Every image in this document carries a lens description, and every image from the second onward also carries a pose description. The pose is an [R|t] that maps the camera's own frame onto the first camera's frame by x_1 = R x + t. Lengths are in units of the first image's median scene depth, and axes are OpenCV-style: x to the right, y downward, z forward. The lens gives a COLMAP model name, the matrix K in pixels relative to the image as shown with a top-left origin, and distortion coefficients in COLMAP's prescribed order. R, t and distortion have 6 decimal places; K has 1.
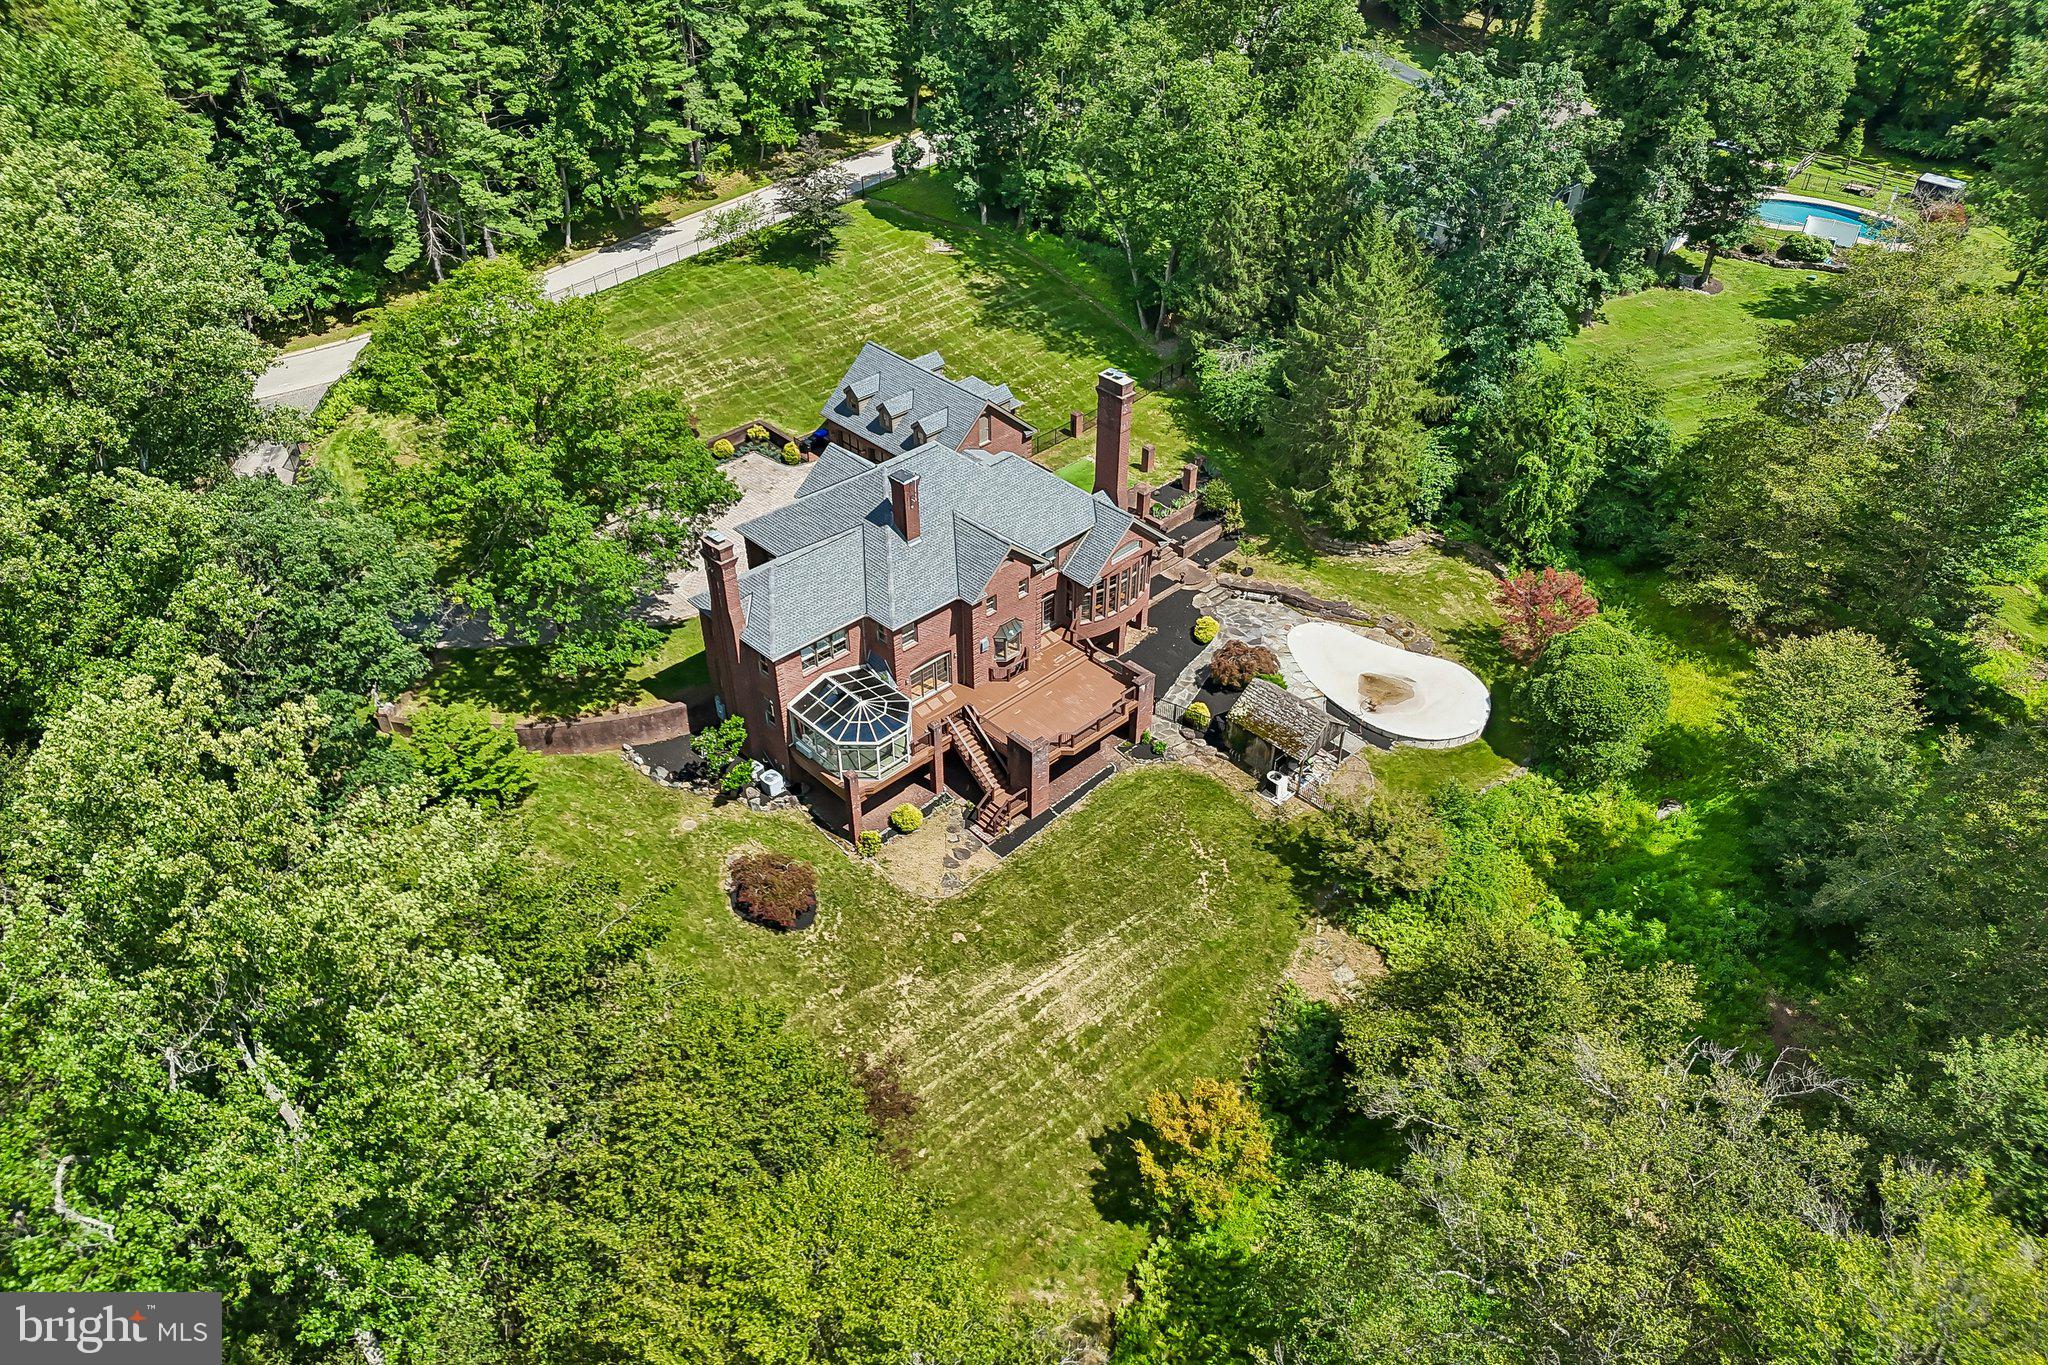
lens RADIAL K [[1442.4, 0, 1031.8], [0, 1442.4, 678.0], [0, 0, 1]] dist [0.022684, -0.003972]
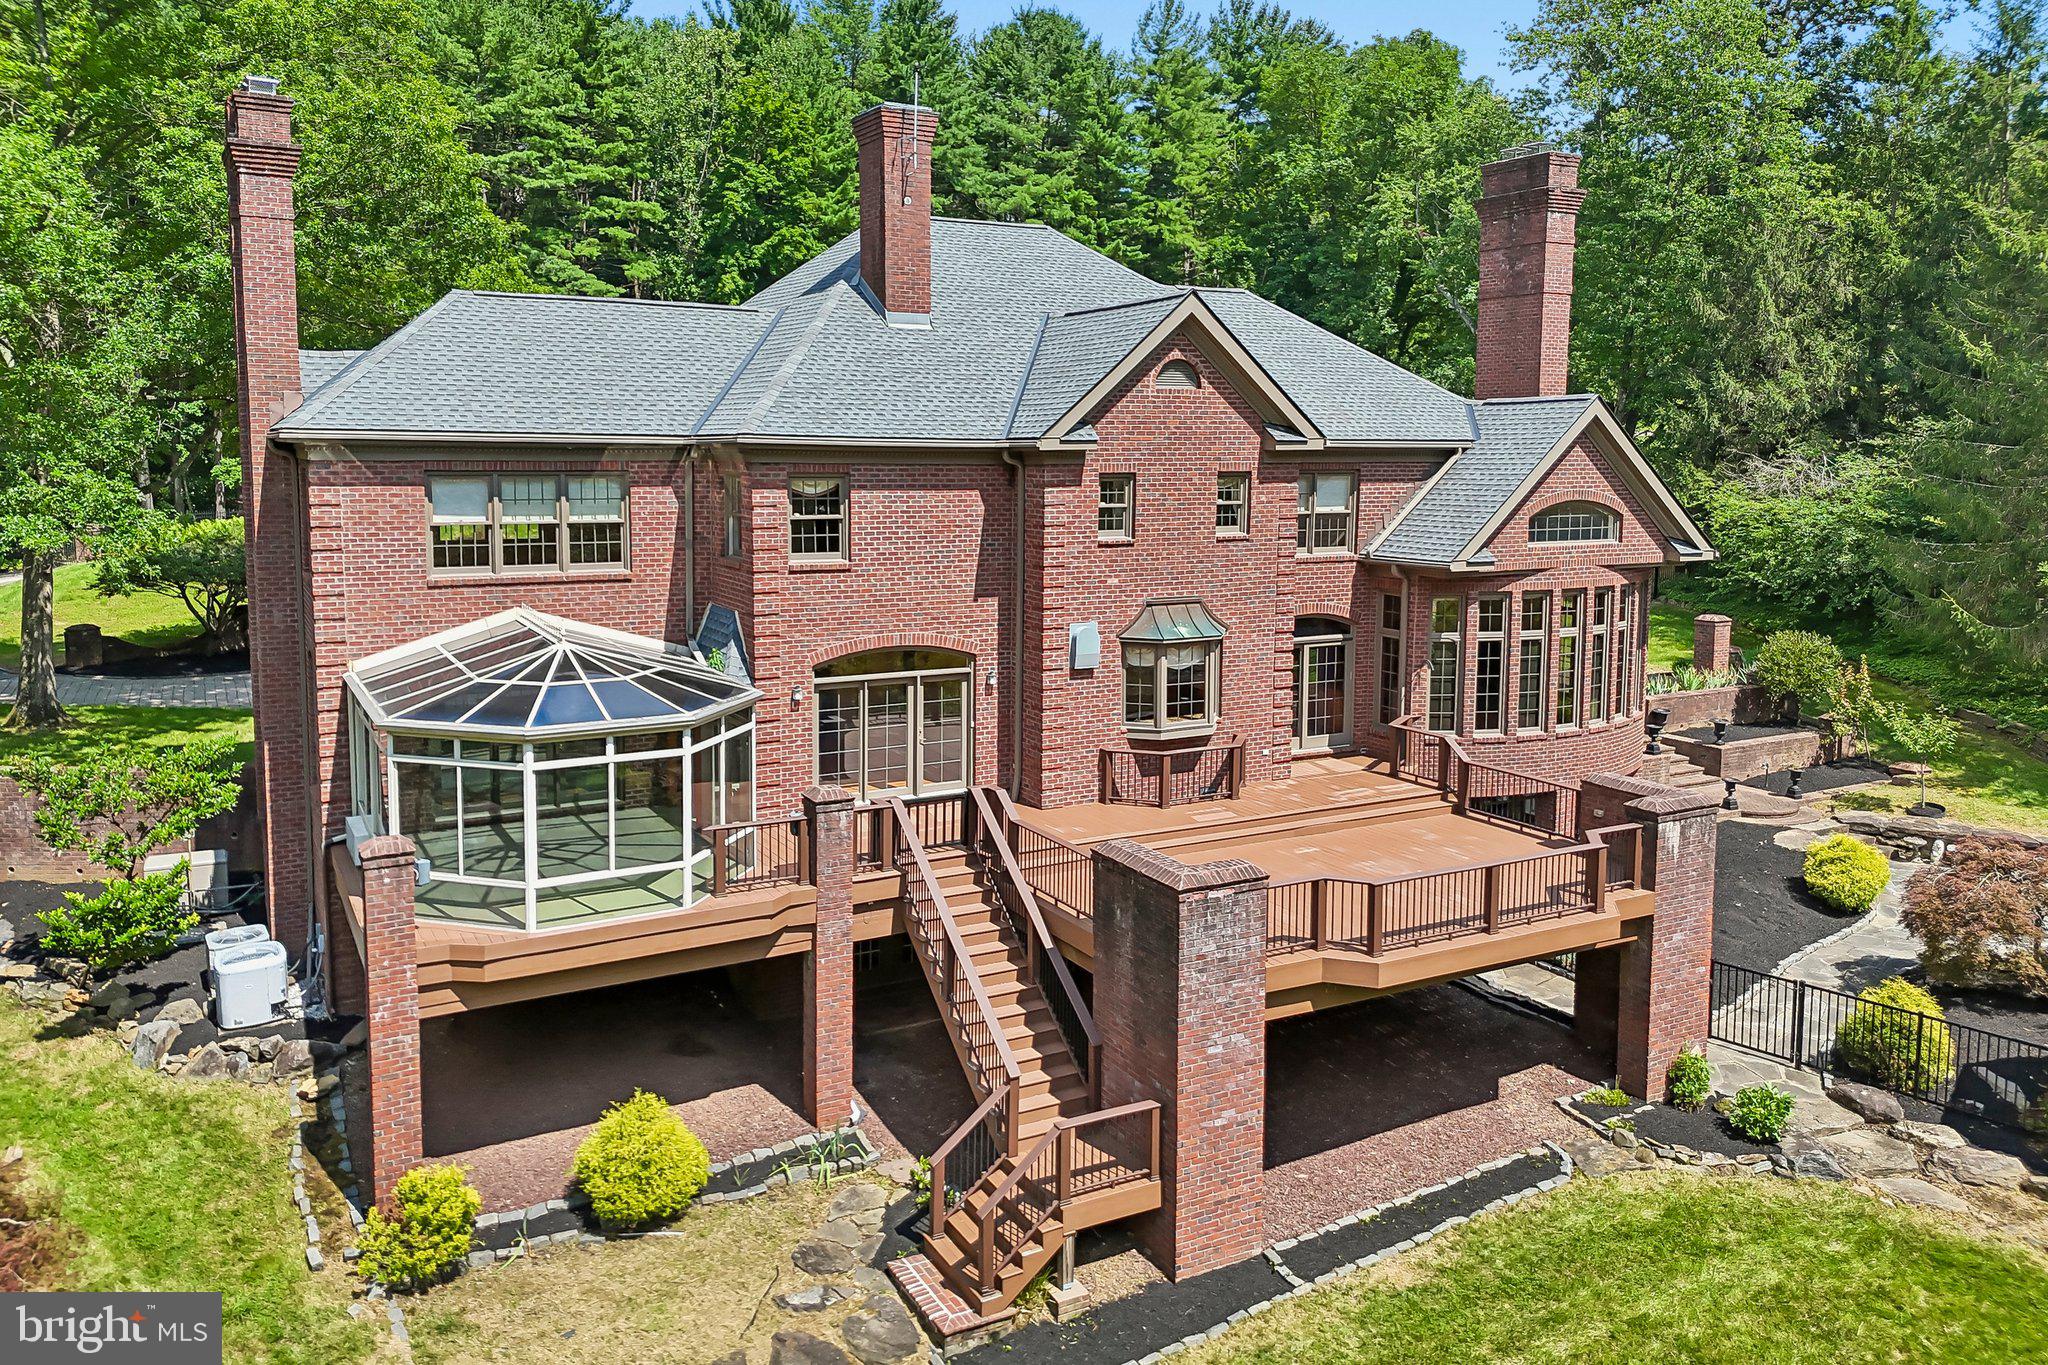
lens RADIAL K [[1442.4, 0, 981.2], [0, 1442.4, 610.7], [0, 0, 1]] dist [0.022684, -0.003972]
pose [[0.958040, 0.020777, -0.285881, 0.032402], [-0.166951, 0.851175, -0.497623, 0.124751], [0.232996, 0.524470, 0.818928, 0.749945]]
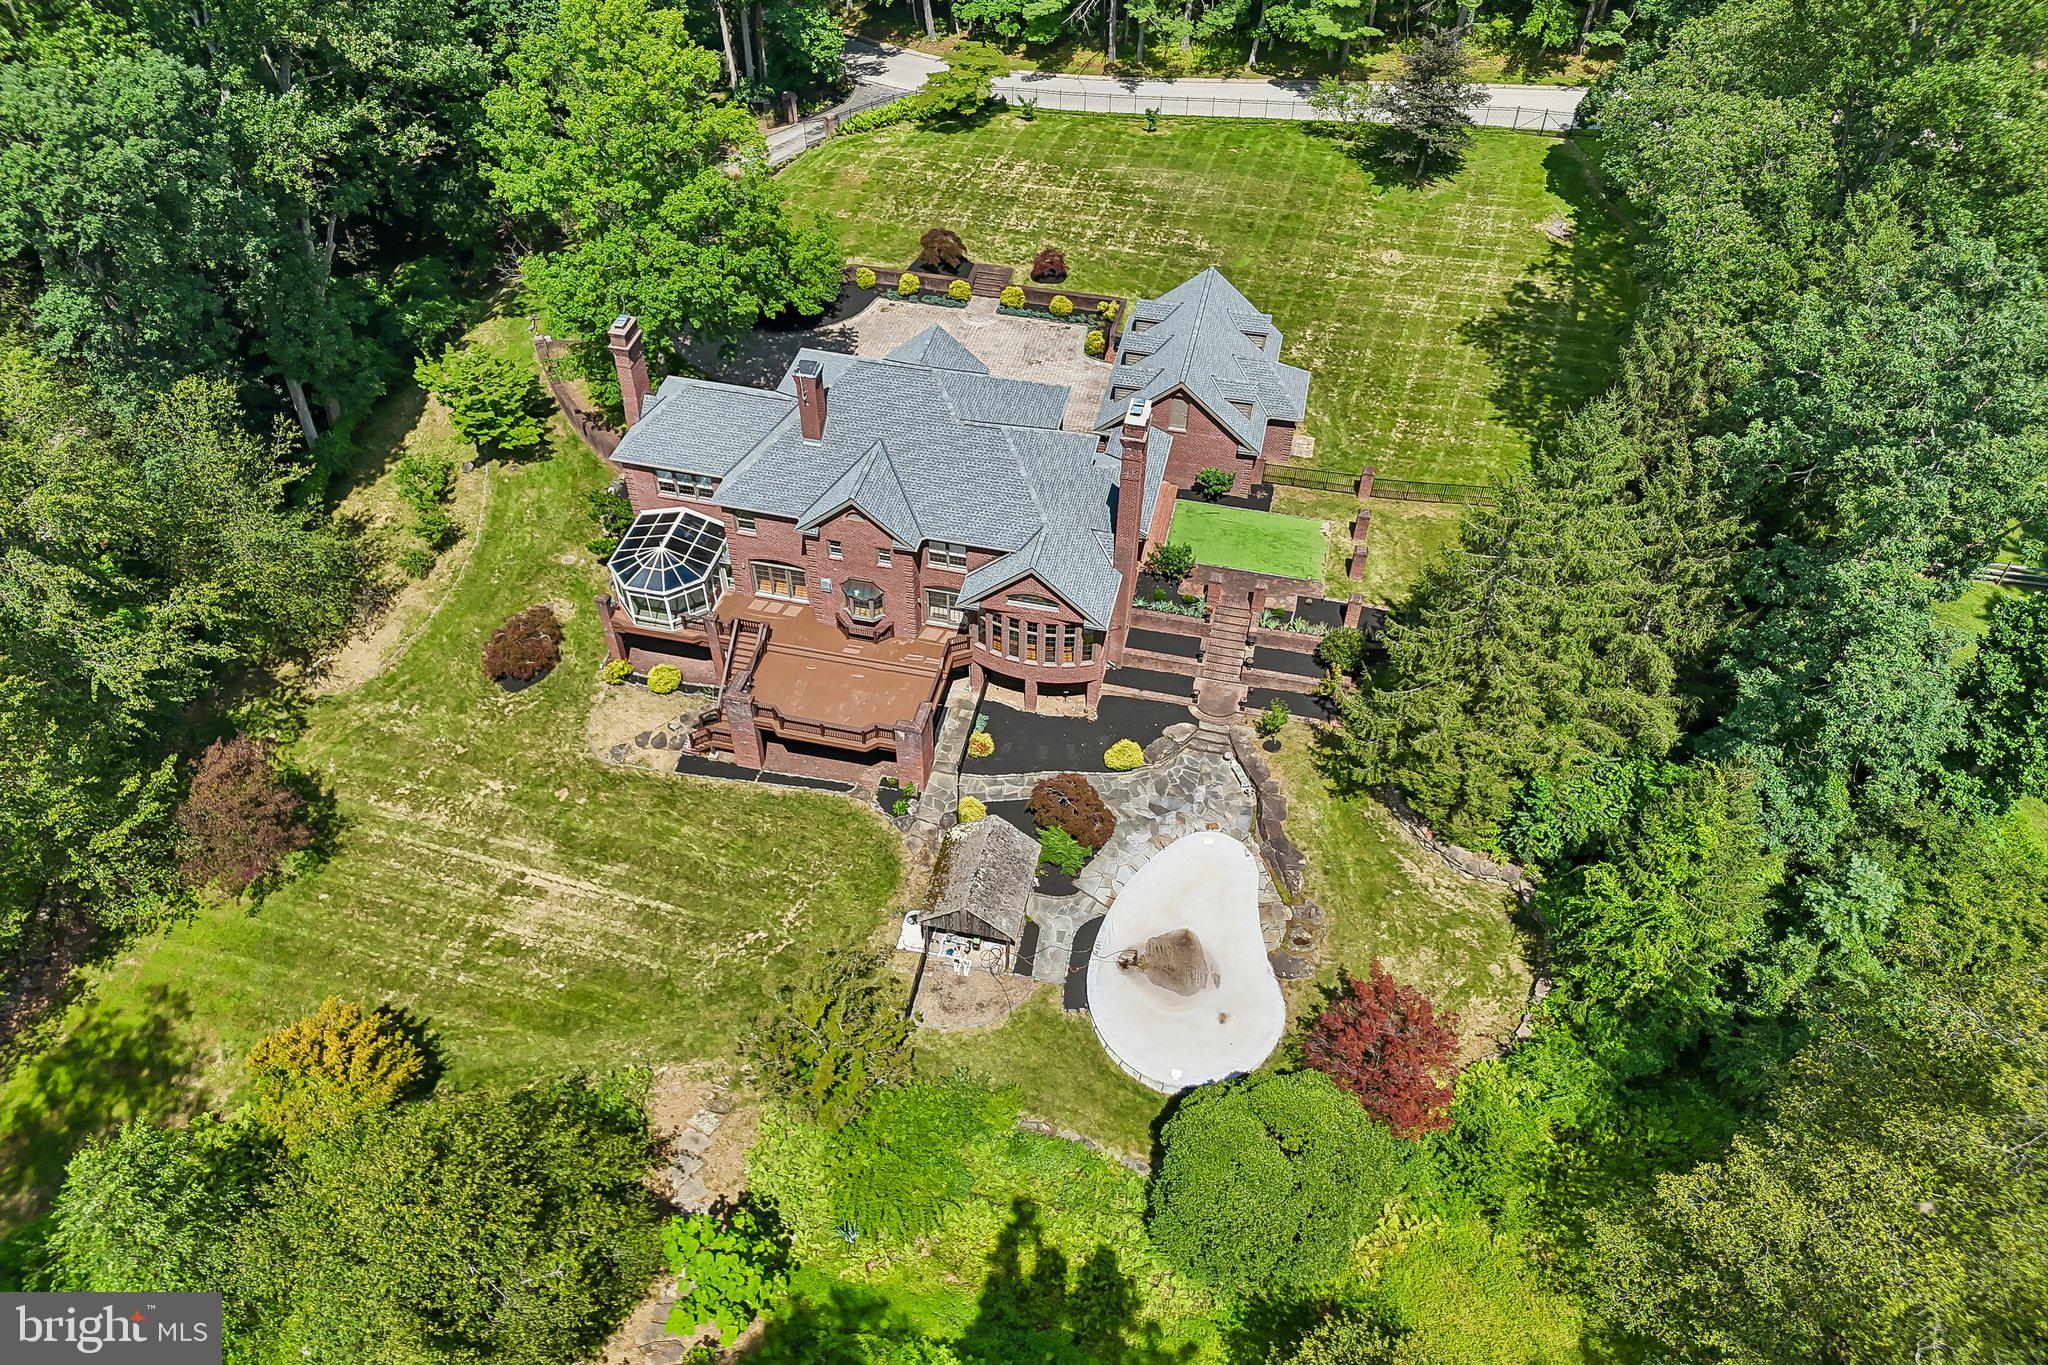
lens RADIAL K [[1442.4, 0, 1021.2], [0, 1442.4, 678.7], [0, 0, 1]] dist [0.022684, -0.003972]
pose [[0.544226, 0.592561, -0.593877, 0.600958], [-0.516280, 0.794529, 0.319654, -0.326602], [0.661267, 0.132643, 0.738331, 0.433763]]
